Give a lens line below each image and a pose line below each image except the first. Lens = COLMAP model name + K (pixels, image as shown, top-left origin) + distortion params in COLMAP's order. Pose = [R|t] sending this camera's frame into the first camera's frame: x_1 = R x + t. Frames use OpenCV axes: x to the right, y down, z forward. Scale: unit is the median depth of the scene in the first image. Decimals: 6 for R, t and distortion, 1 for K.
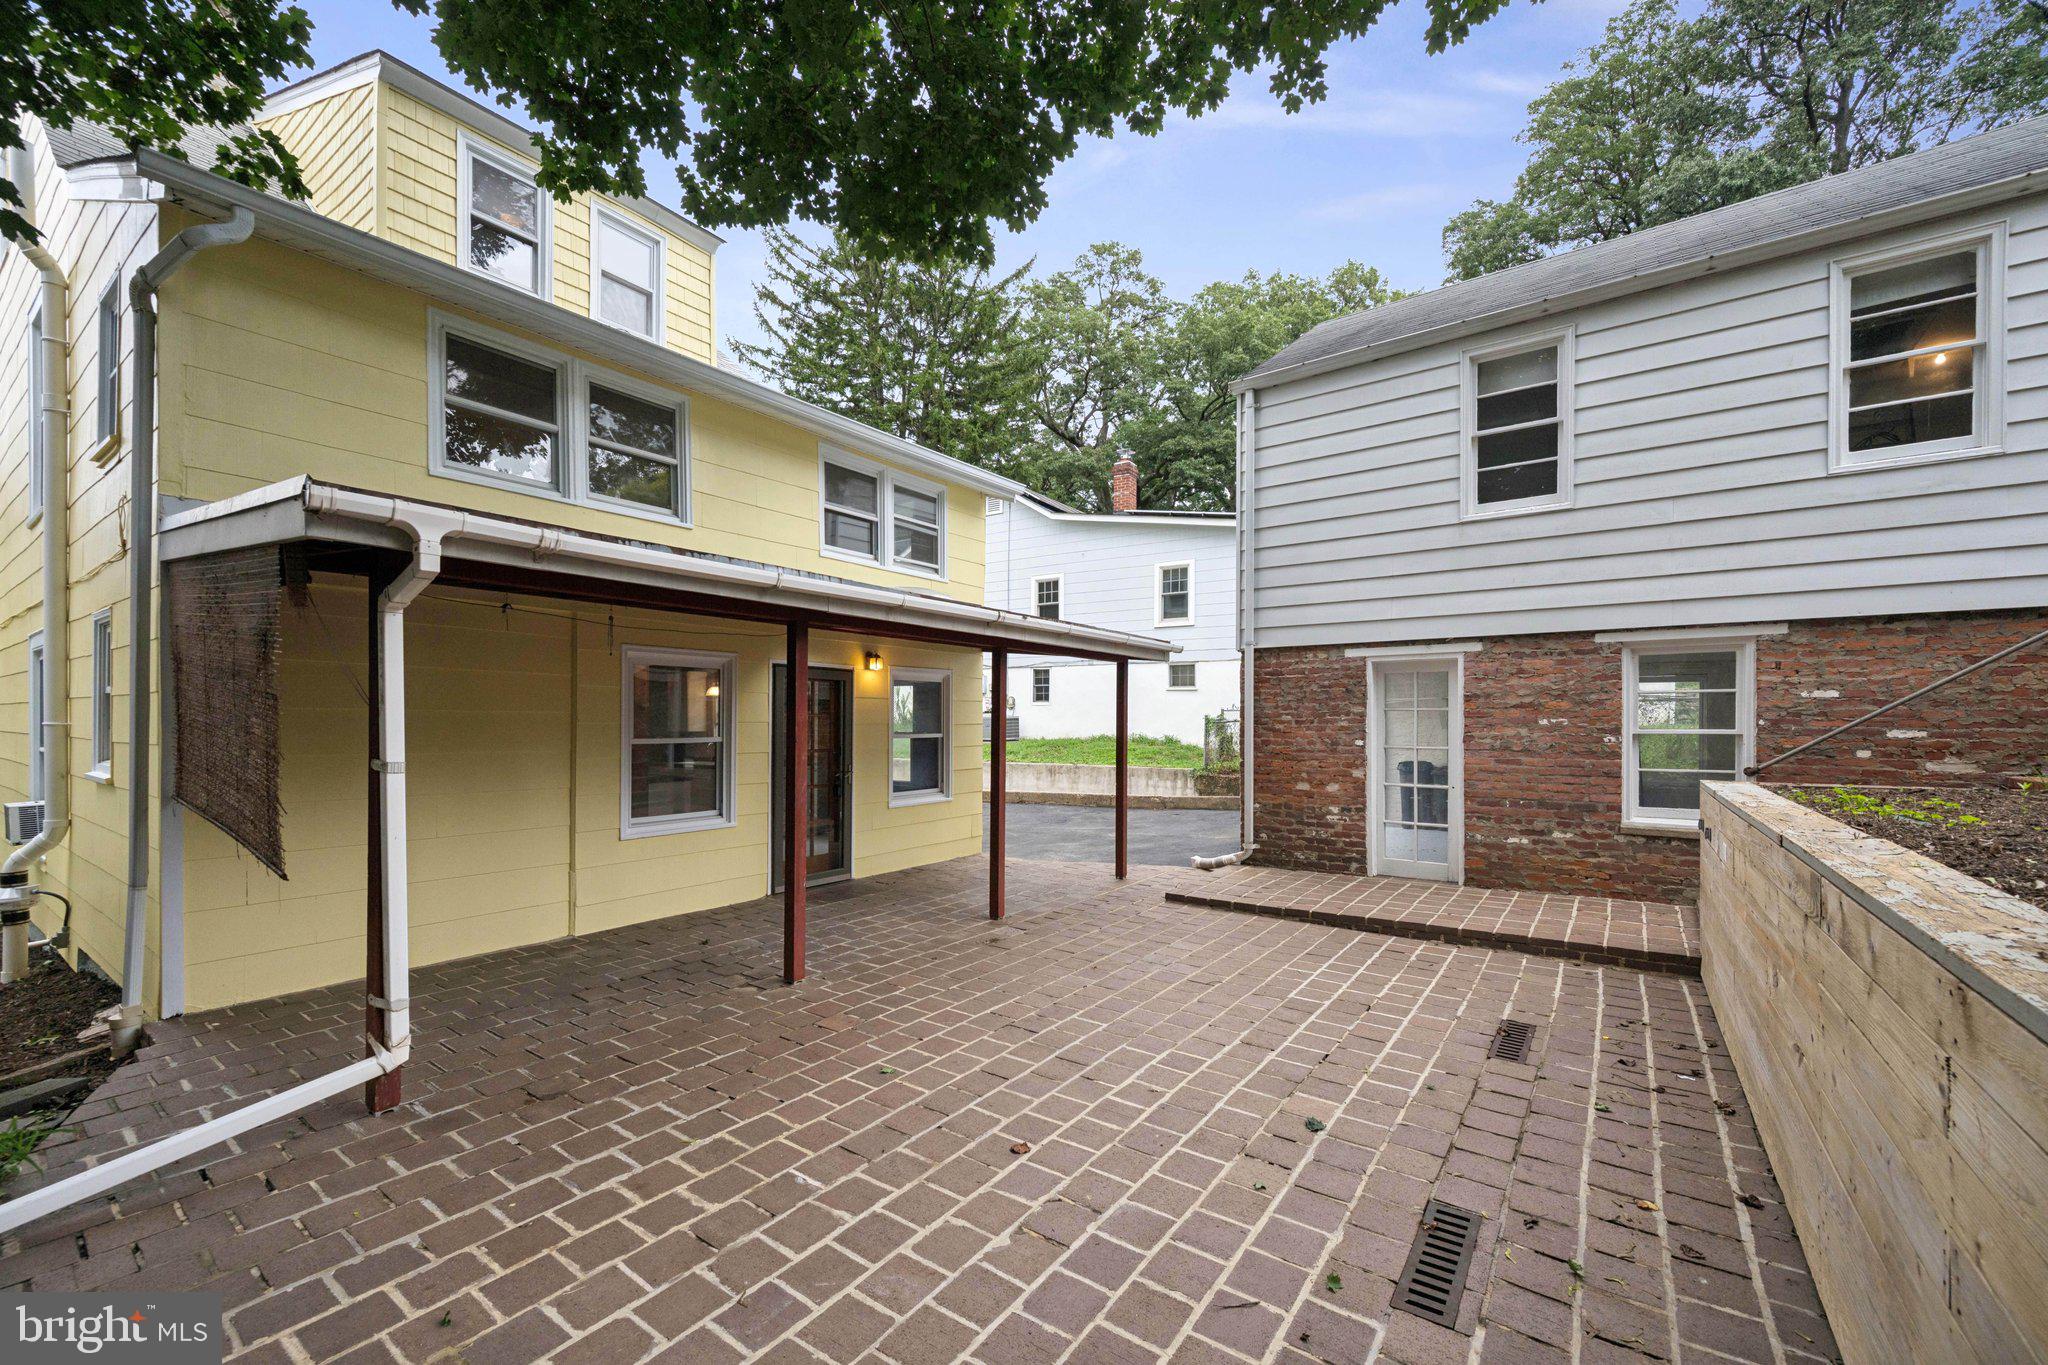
lens RADIAL K [[800.2, 0, 1060.5], [0, 800.2, 719.3], [0, 0, 1]] dist [0.005493, -0.000622]
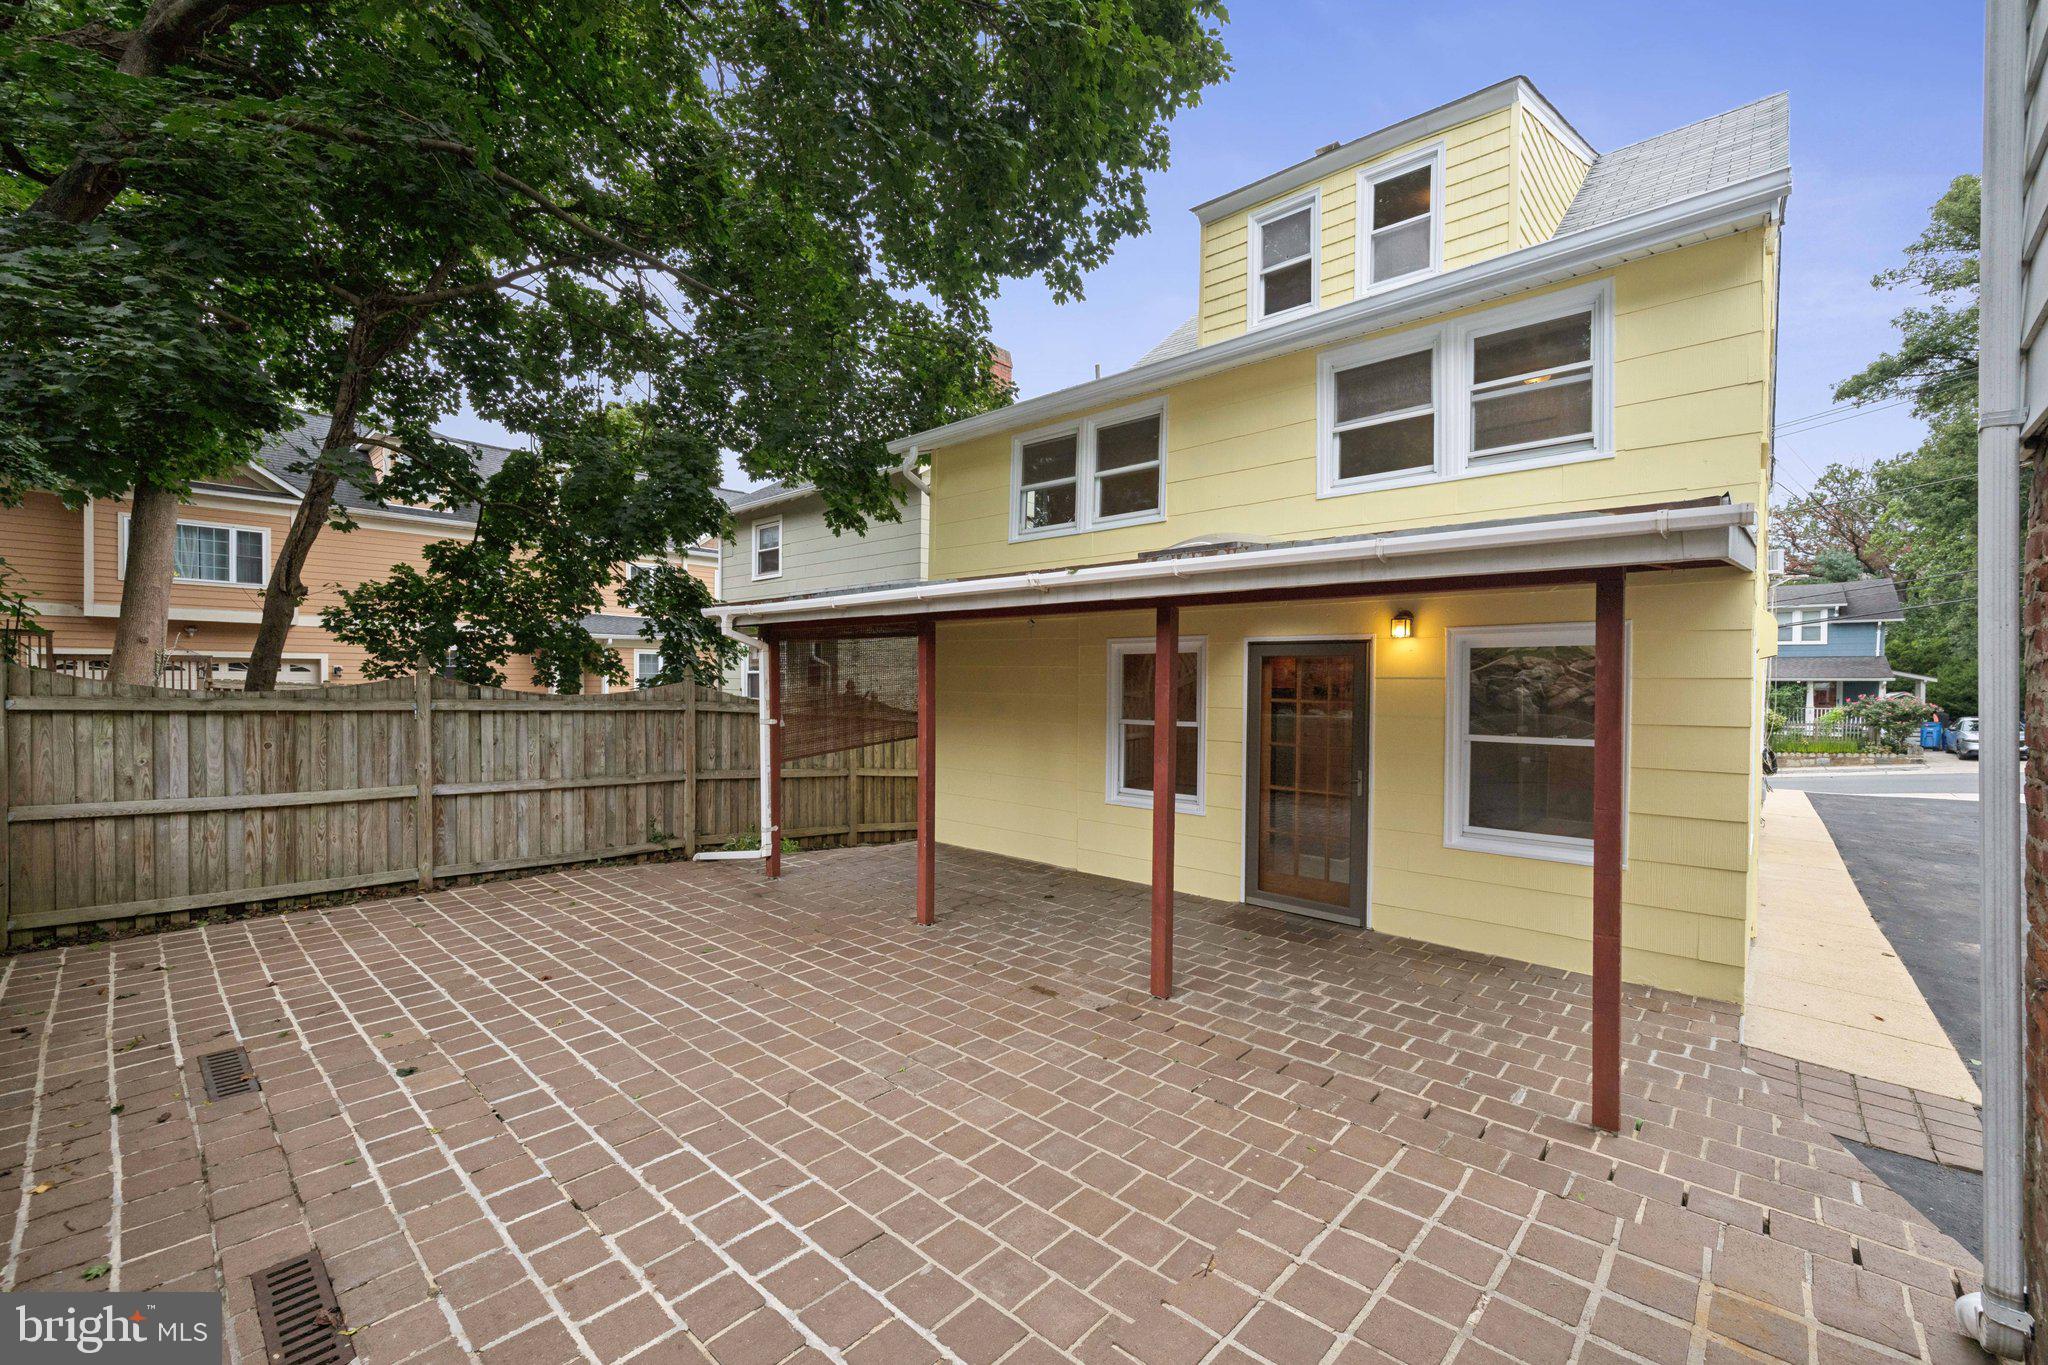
lens RADIAL K [[848.8, 0, 1022.2], [0, 848.8, 686.4], [0, 0, 1]] dist [-0.001762, -0.000331]
pose [[-0.138425, -0.002681, -0.990369, 0.865463], [-0.008677, 0.999961, -0.001494, -0.024908], [0.990335, 0.008387, -0.138443, 1.267782]]
